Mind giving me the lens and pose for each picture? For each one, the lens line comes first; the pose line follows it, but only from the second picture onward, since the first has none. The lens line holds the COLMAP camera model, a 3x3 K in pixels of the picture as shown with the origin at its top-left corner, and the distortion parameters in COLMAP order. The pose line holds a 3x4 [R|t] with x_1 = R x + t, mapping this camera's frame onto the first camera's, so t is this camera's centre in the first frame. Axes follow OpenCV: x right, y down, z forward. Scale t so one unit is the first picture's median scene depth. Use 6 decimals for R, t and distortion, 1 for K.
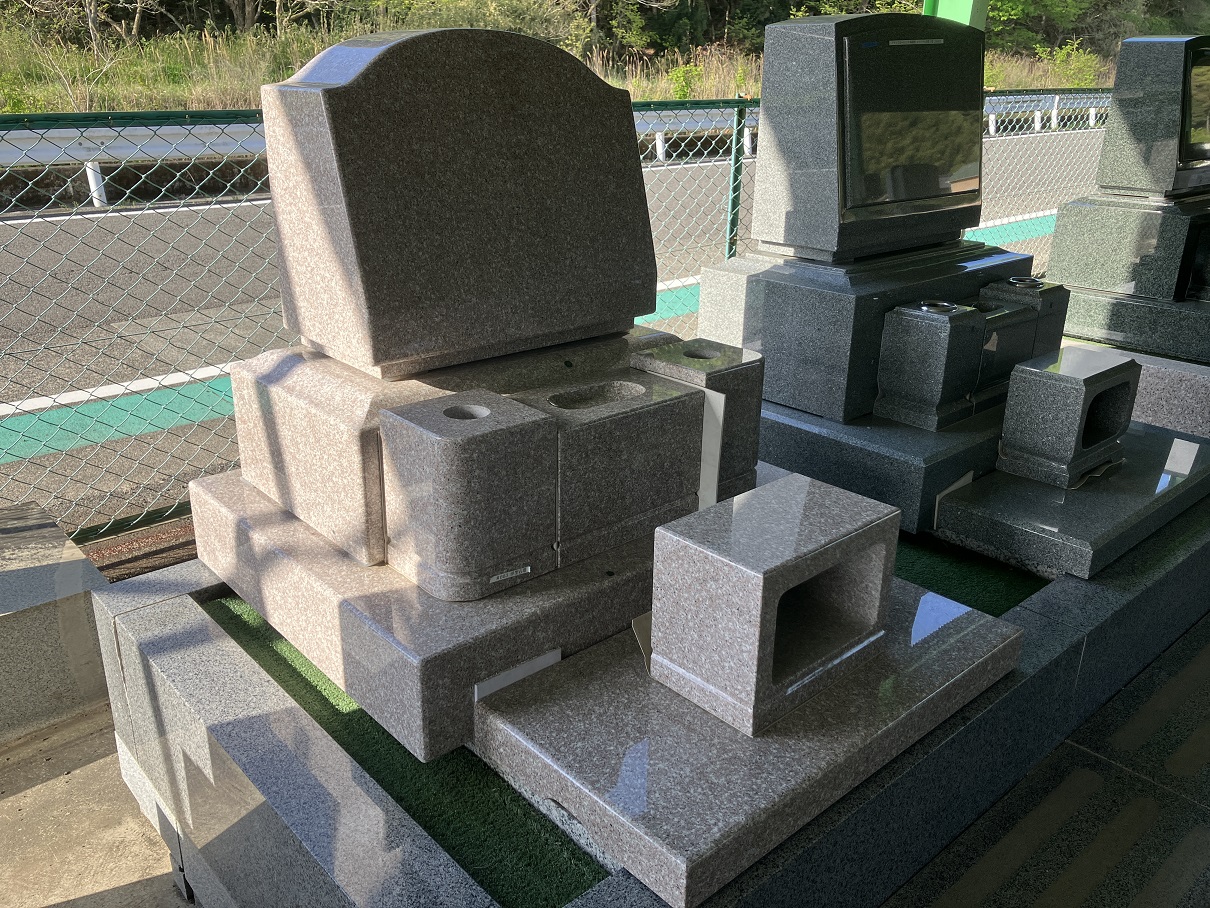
lens RADIAL K [[980.5, 0, 605.0], [0, 980.5, 454.0], [0, 0, 1]] dist [0.083686, 0.000355]
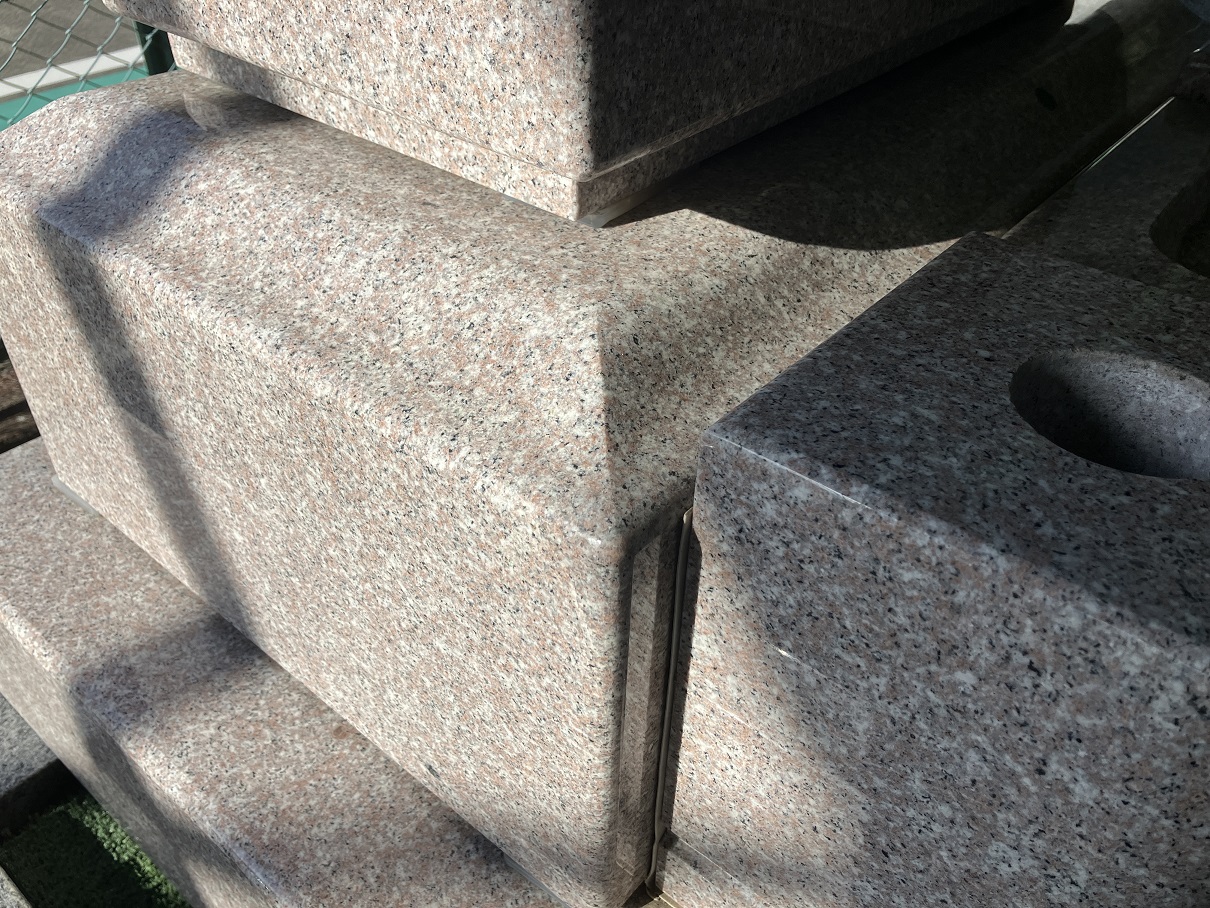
lens RADIAL K [[1001.4, 0, 605.0], [0, 1001.4, 454.0], [0, 0, 1]] dist [0.004165, 0.006555]
pose [[0.988496, -0.088630, 0.122554, -0.246667], [0.048773, 0.953819, 0.296396, -0.090802], [-0.143164, -0.287009, 0.947169, 0.724683]]
